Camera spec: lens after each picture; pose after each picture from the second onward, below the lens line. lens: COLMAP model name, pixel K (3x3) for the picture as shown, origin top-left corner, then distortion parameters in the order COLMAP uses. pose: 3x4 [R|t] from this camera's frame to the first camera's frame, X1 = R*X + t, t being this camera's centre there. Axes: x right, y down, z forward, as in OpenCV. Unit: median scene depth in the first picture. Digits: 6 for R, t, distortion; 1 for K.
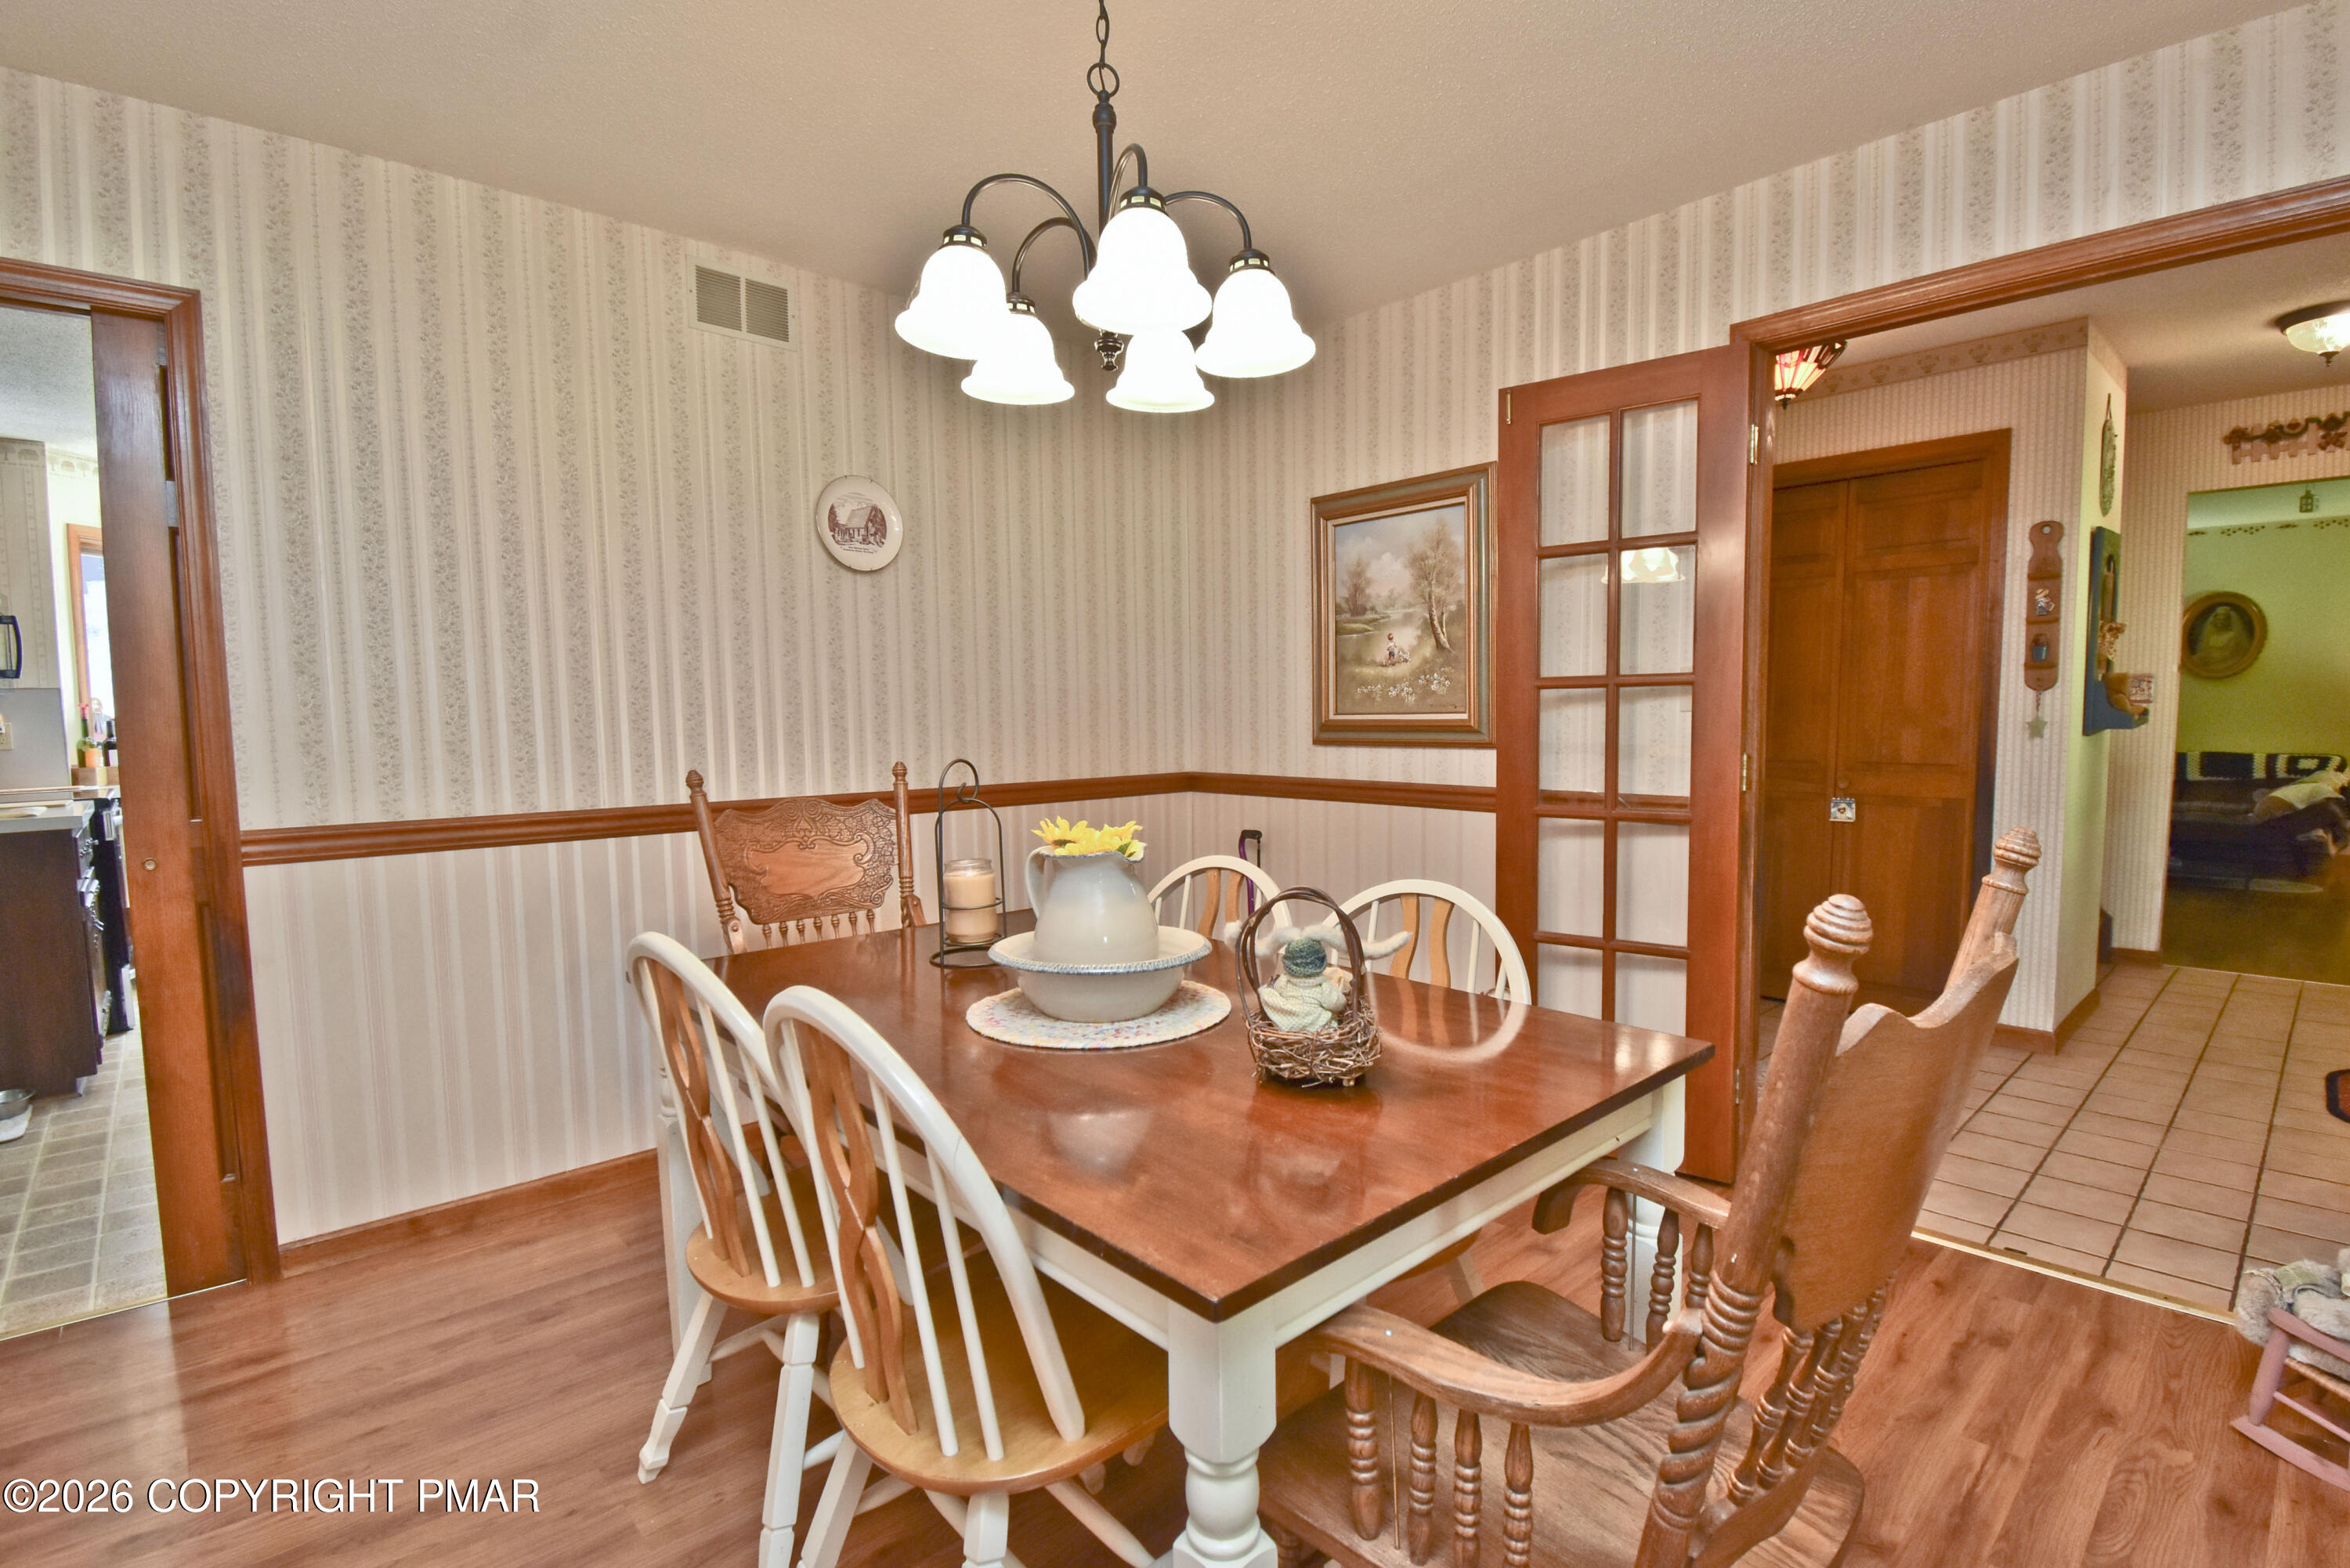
lens RADIAL K [[1080.9, 0, 1207.8], [0, 1080.9, 788.6], [0, 0, 1]] dist [0.020479, -0.027096]
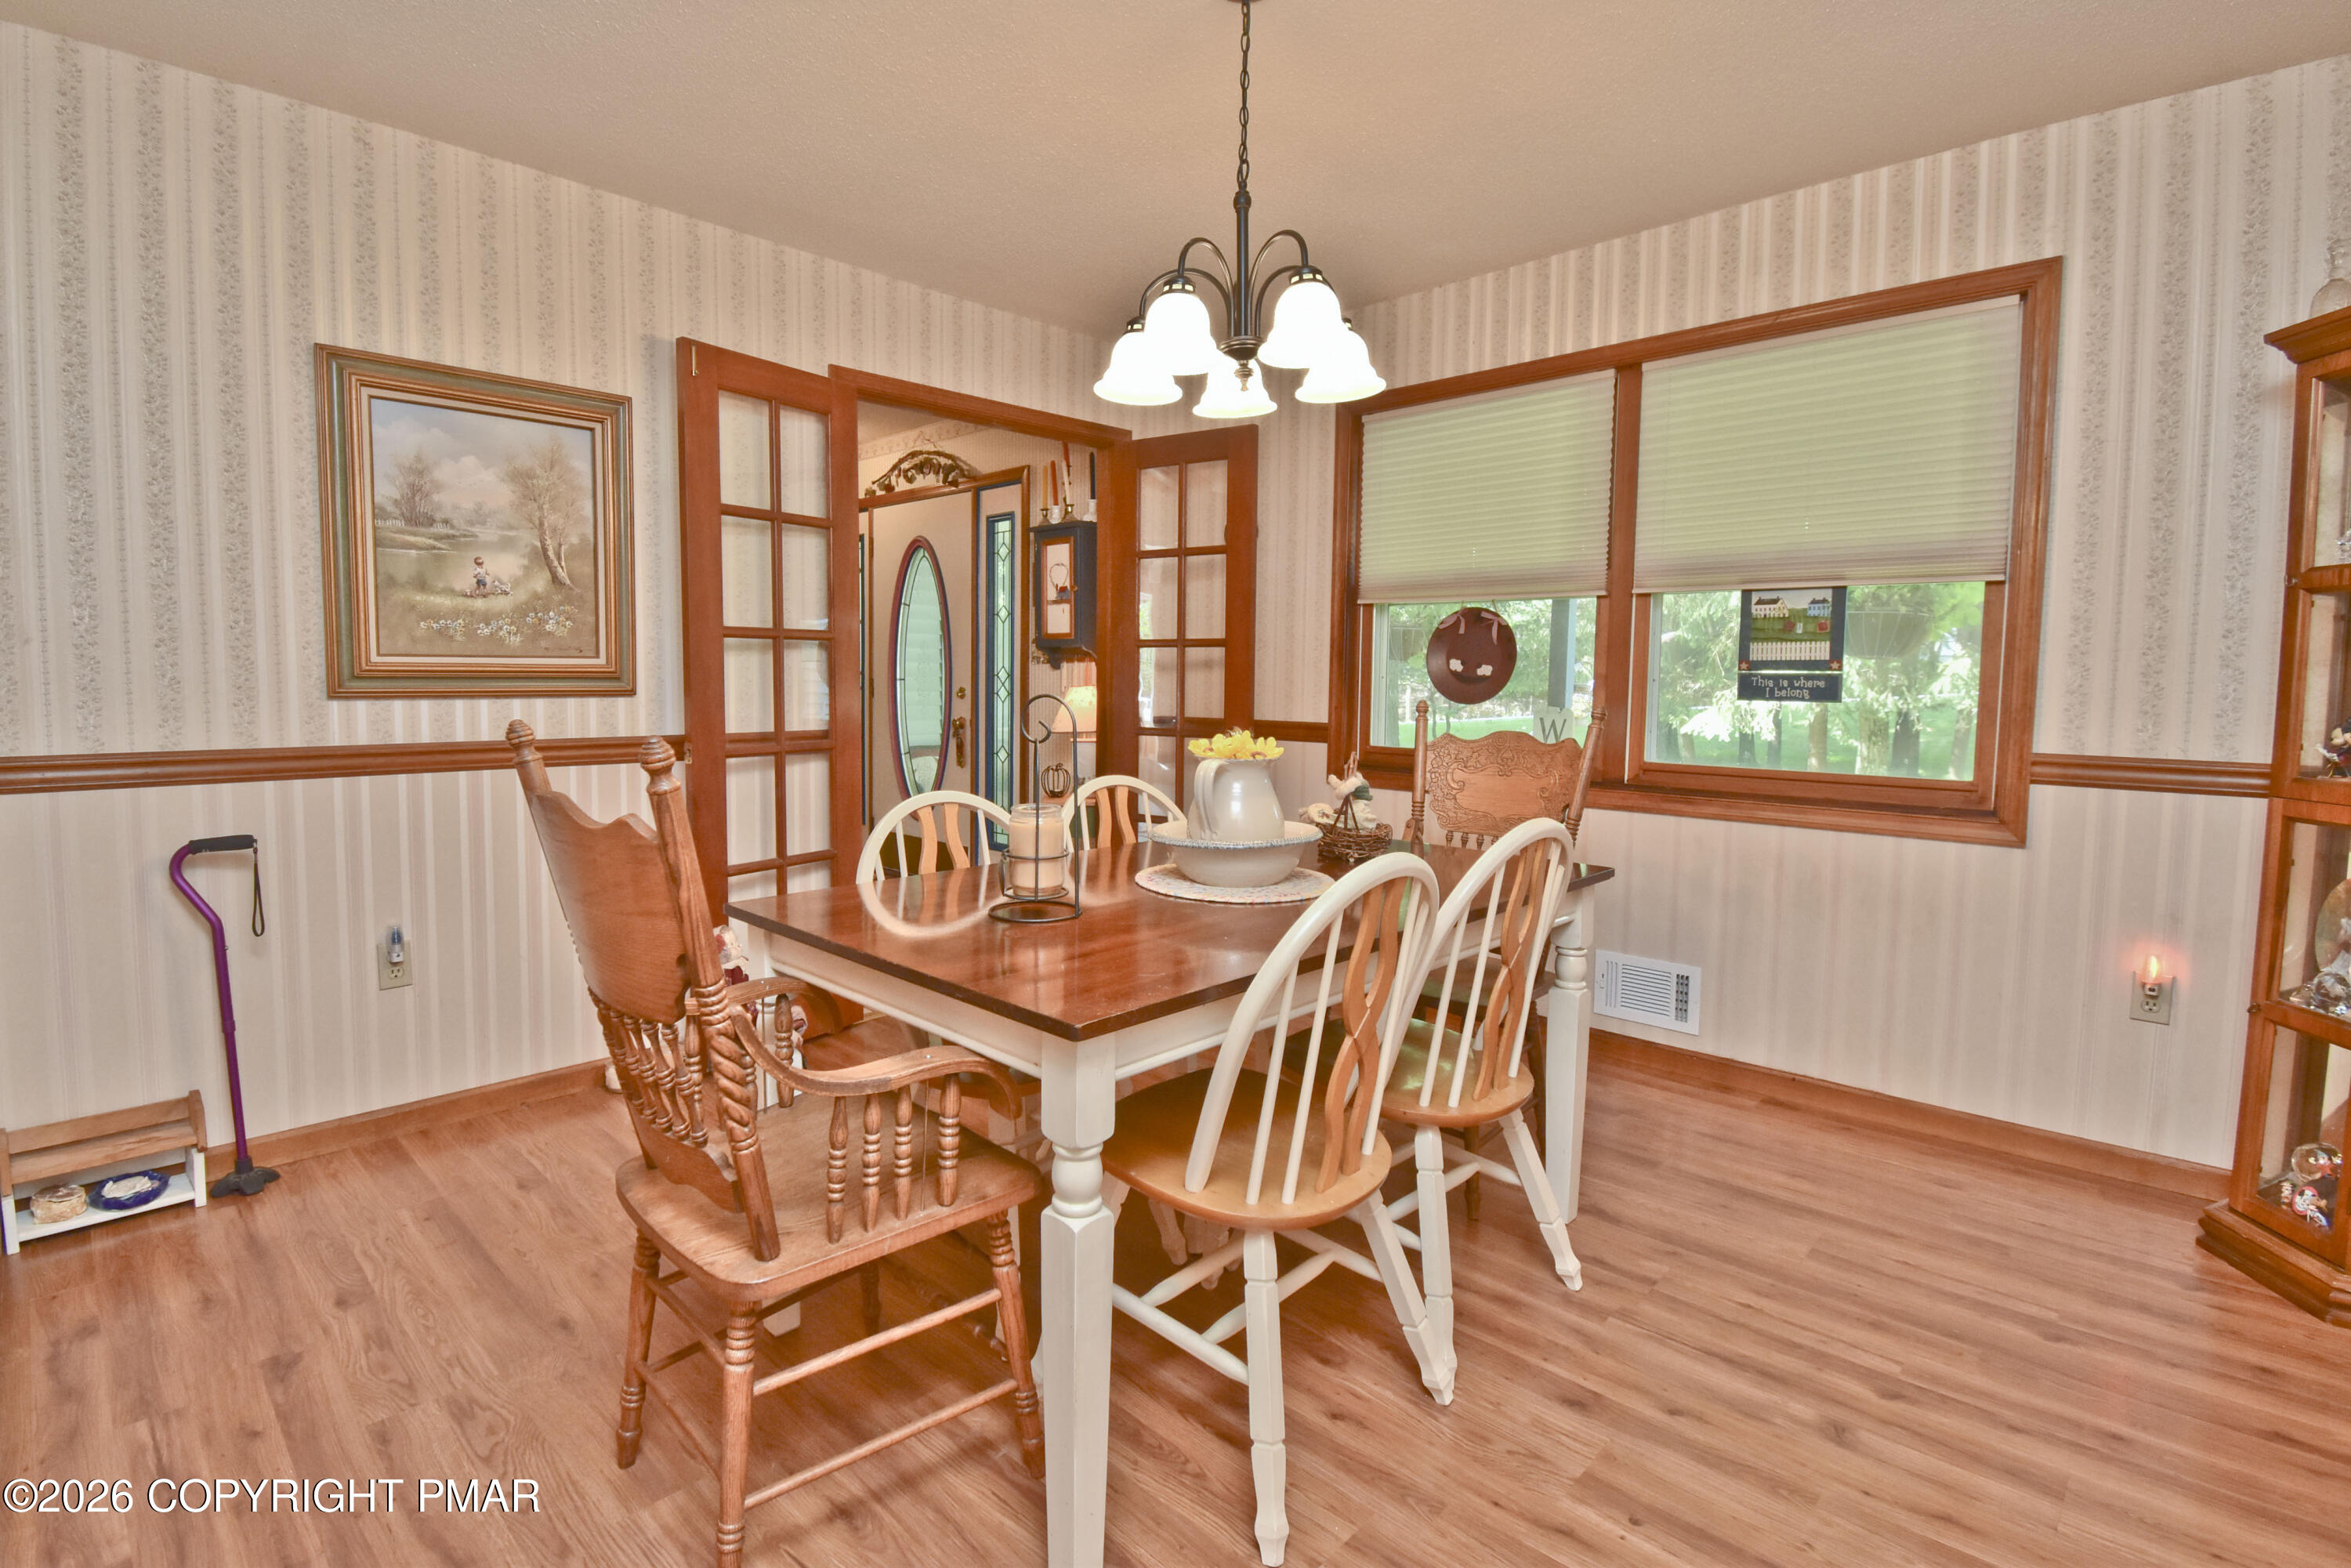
lens RADIAL K [[1081.4, 0, 1208.3], [0, 1081.4, 788.6], [0, 0, 1]] dist [0.020479, -0.027096]
pose [[-0.052175, -0.079165, 0.995495, -0.696972], [0.078314, 0.993459, 0.083107, 0.004229], [-0.995562, 0.082298, -0.045634, 0.518076]]
